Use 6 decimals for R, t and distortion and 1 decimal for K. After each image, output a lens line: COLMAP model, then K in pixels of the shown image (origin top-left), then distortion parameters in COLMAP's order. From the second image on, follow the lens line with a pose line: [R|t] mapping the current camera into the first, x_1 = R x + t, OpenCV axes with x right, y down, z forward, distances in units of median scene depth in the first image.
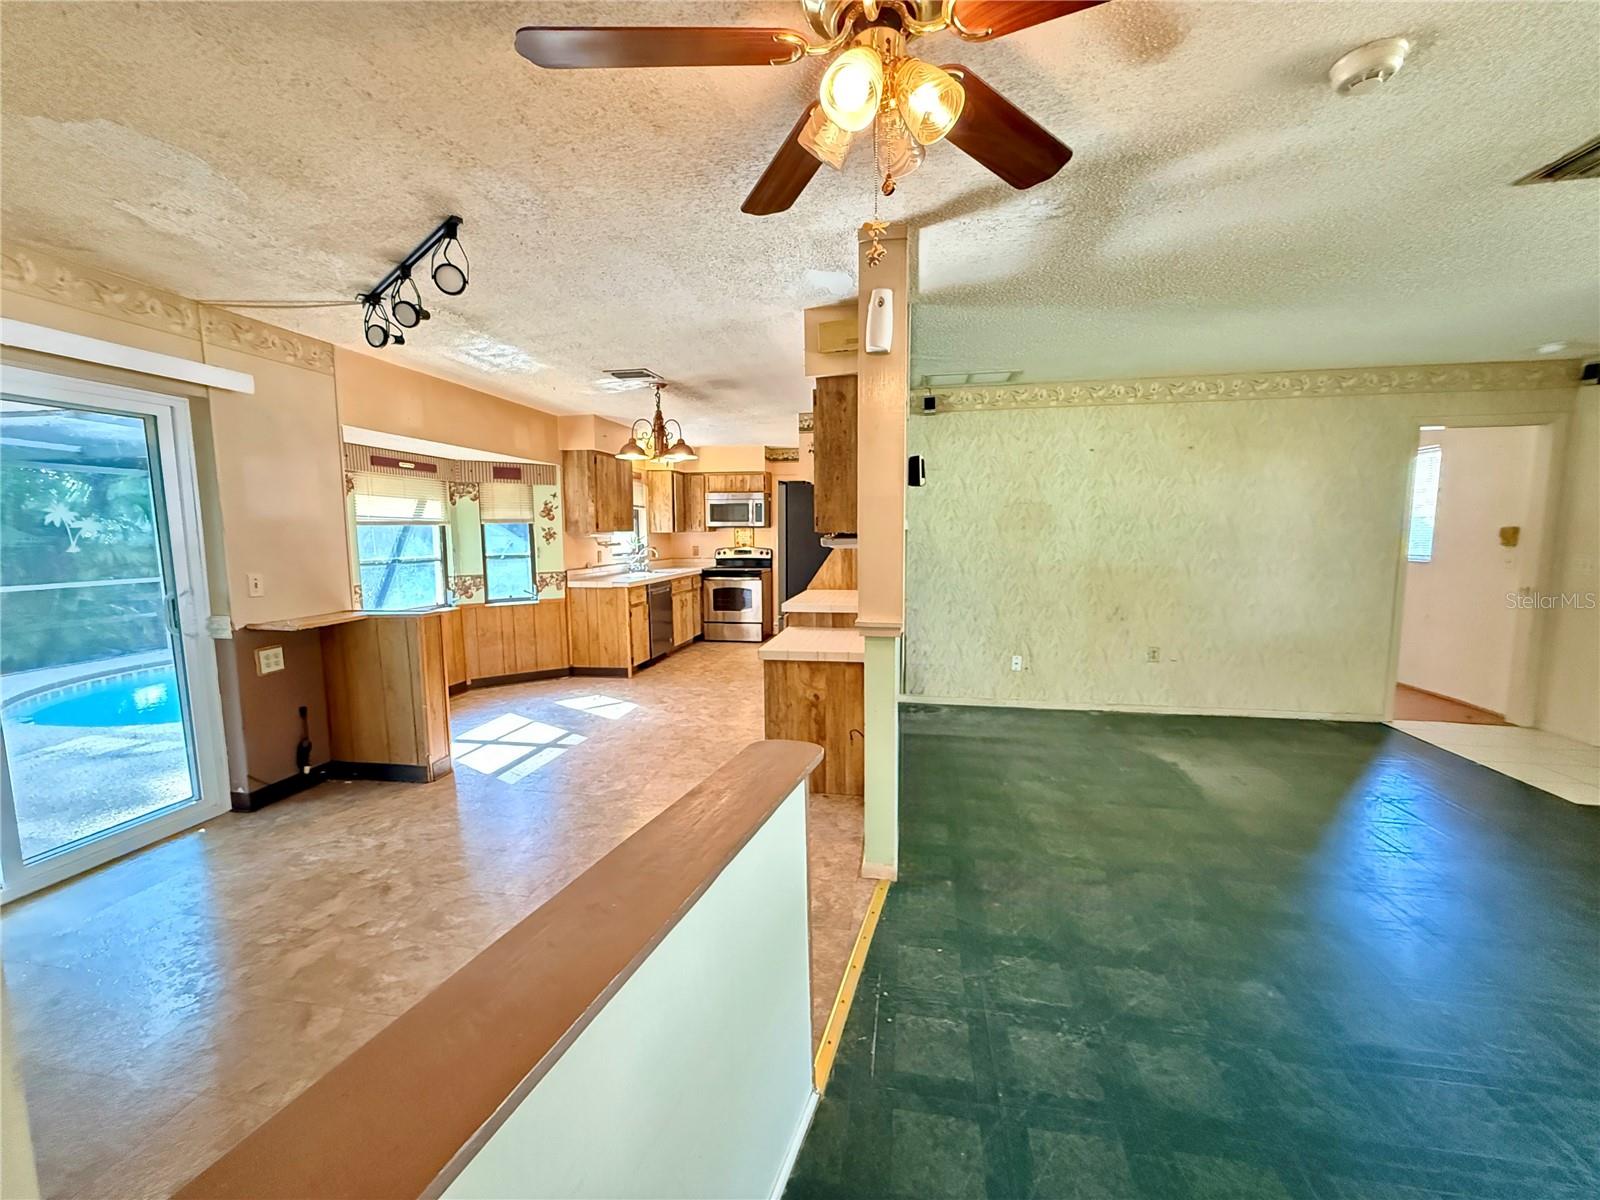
lens RADIAL K [[637.2, 0, 800.0], [0, 637.2, 600.0], [0, 0, 1]] dist [-0.003101, -0.000087]
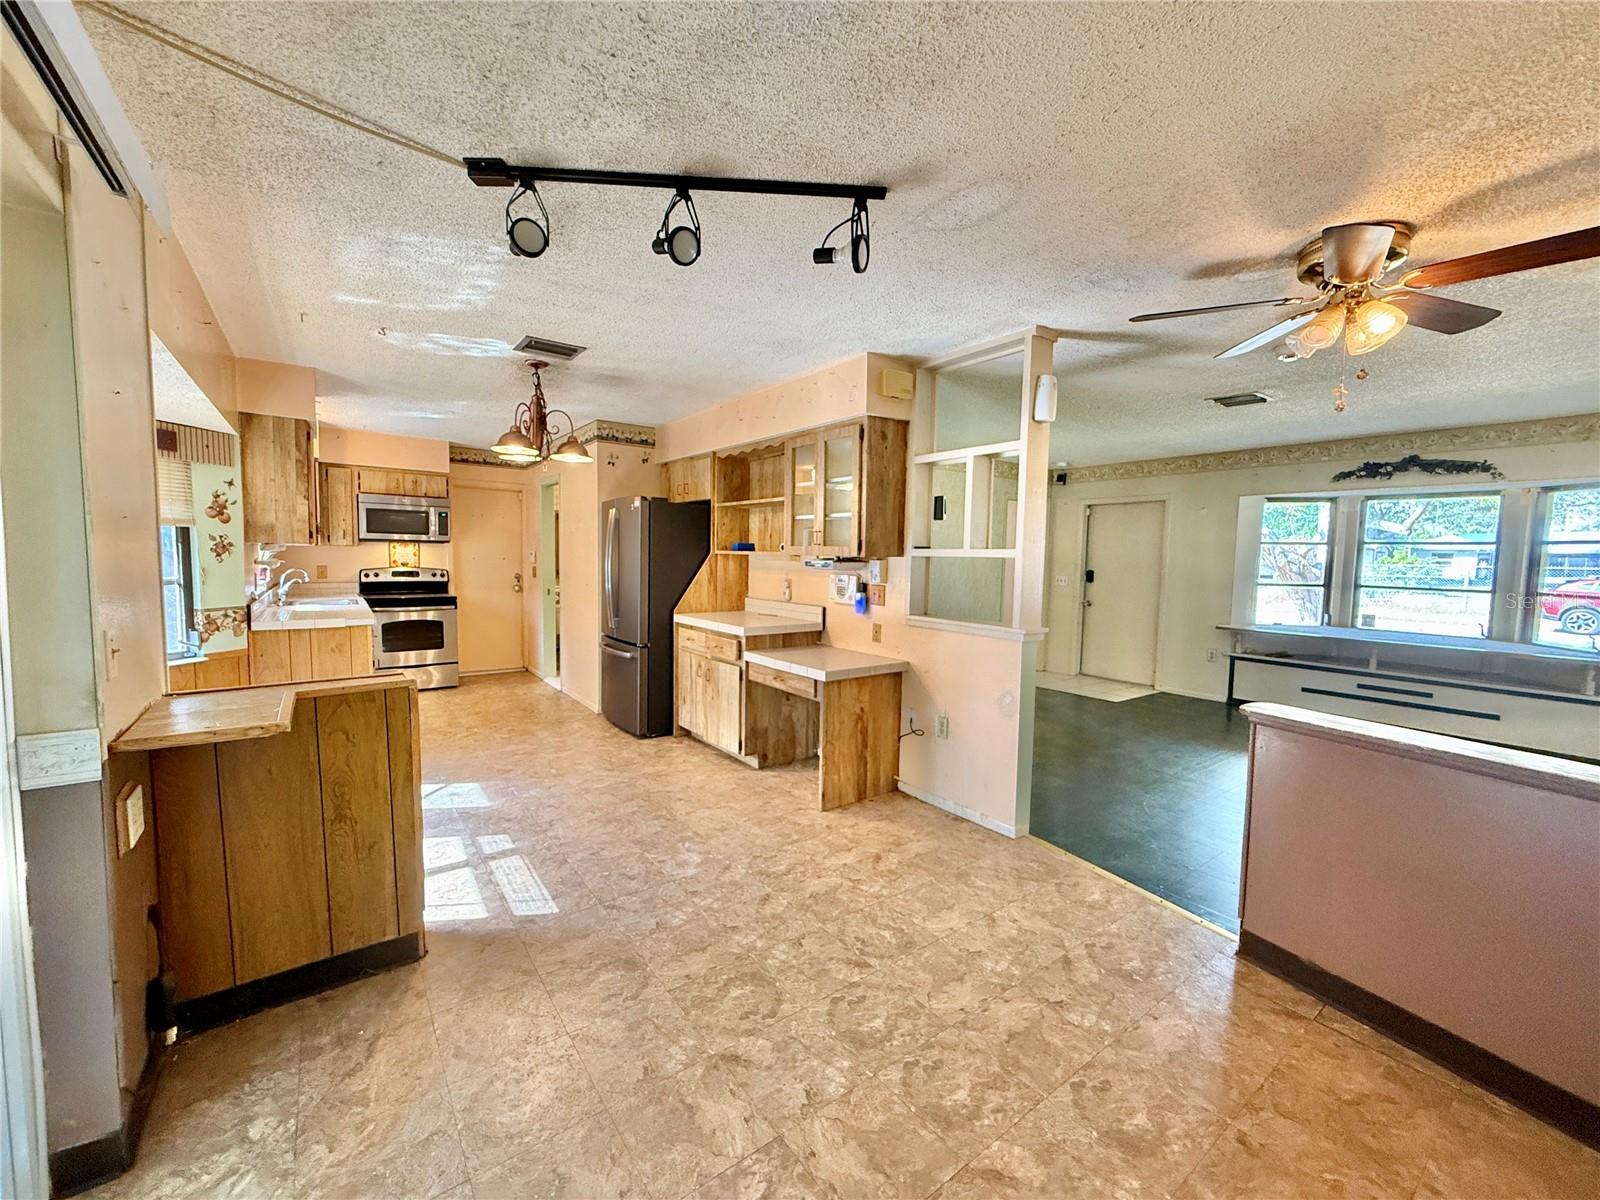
lens RADIAL K [[637.2, 0, 800.0], [0, 637.2, 600.0], [0, 0, 1]] dist [-0.003101, -0.000087]
pose [[0.689077, -0.032222, 0.723972, -0.566129], [0.055106, 0.998448, -0.008012, -0.020261], [-0.722590, 0.045416, 0.689783, 0.229395]]
